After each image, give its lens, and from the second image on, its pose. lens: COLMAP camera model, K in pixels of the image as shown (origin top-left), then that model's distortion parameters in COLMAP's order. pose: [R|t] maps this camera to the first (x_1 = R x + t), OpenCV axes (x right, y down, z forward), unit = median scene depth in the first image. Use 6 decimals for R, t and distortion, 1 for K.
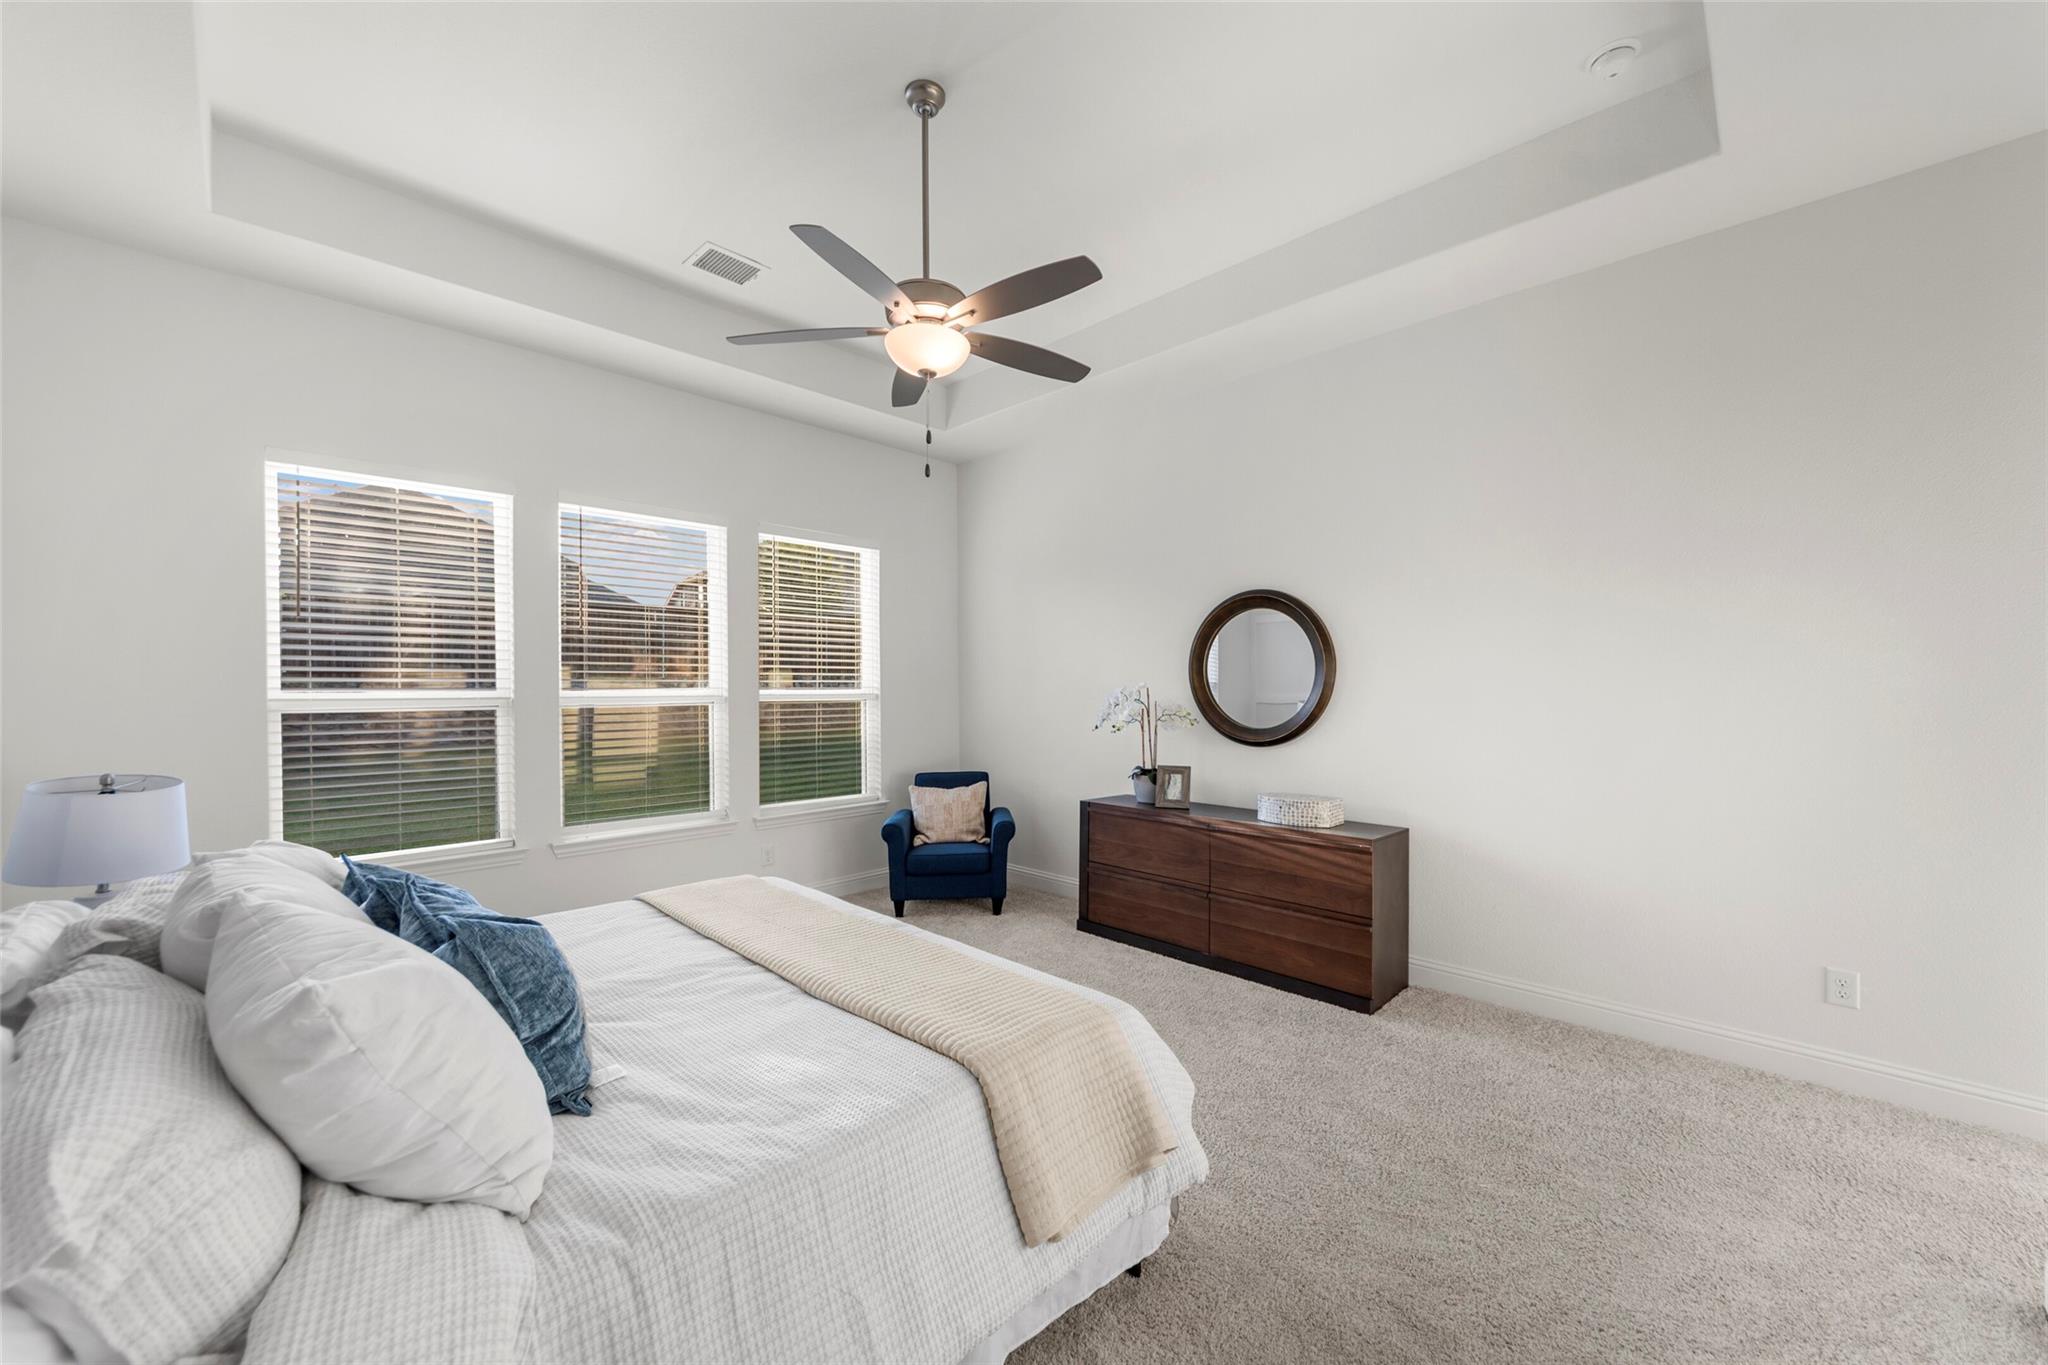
lens RADIAL K [[760.9, 0, 1024.0], [0, 760.9, 682.5], [0, 0, 1]] dist [0.000269, 0.000005]
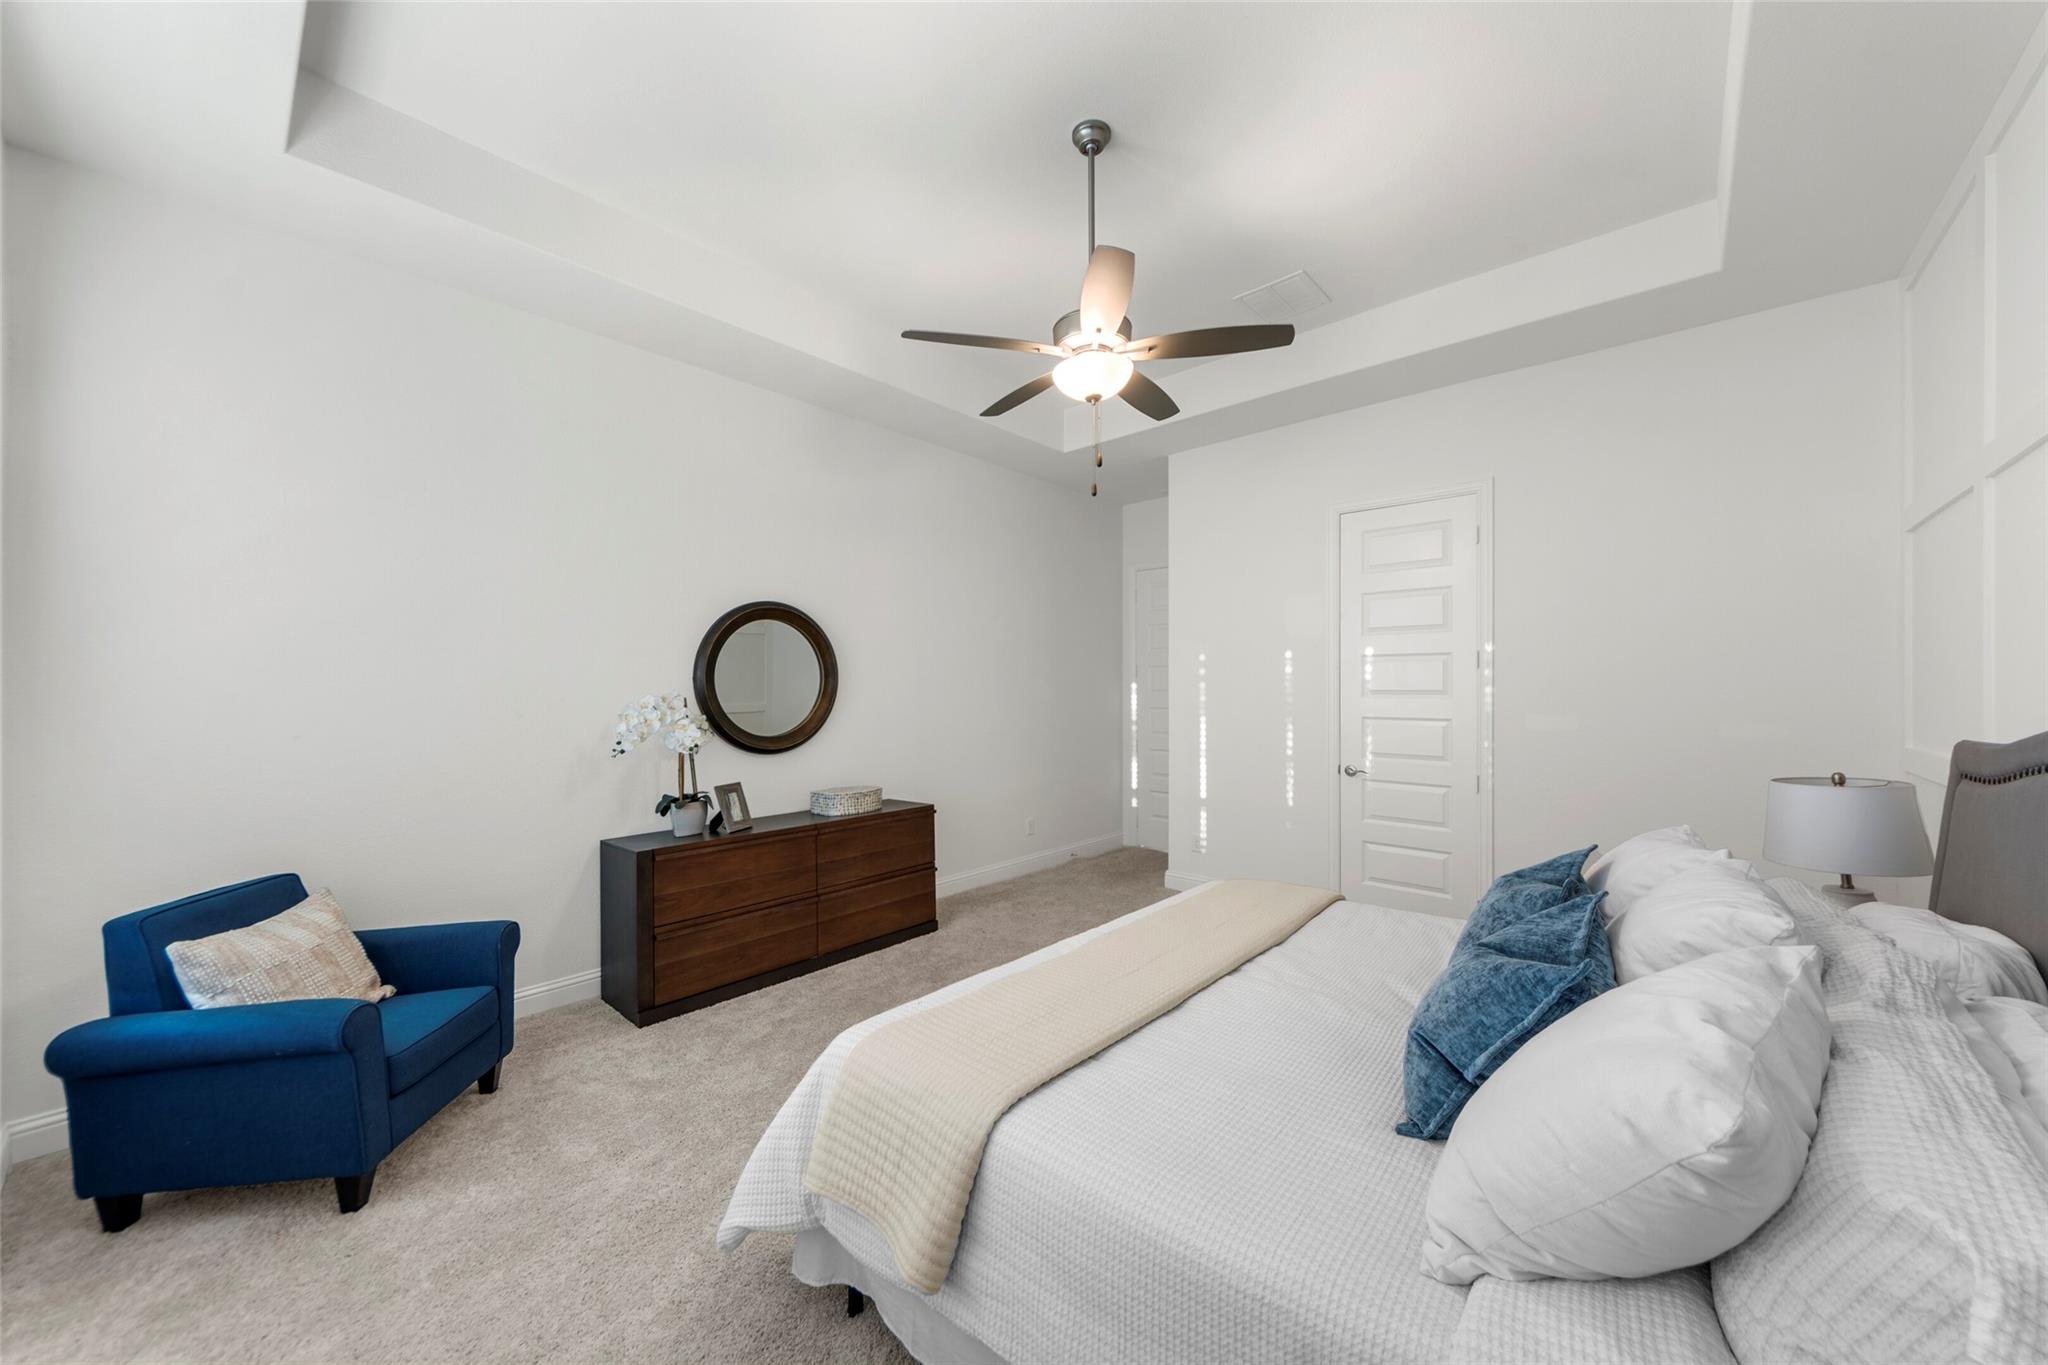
lens RADIAL K [[734.1, 0, 1022.1], [0, 734.1, 689.0], [0, 0, 1]] dist [-0.000149, -0.000032]
pose [[-0.036911, 0.003764, 0.999311, -0.730001], [0.003419, 0.999988, -0.003640, 0.001636], [-0.999313, 0.003283, -0.036924, 0.733162]]
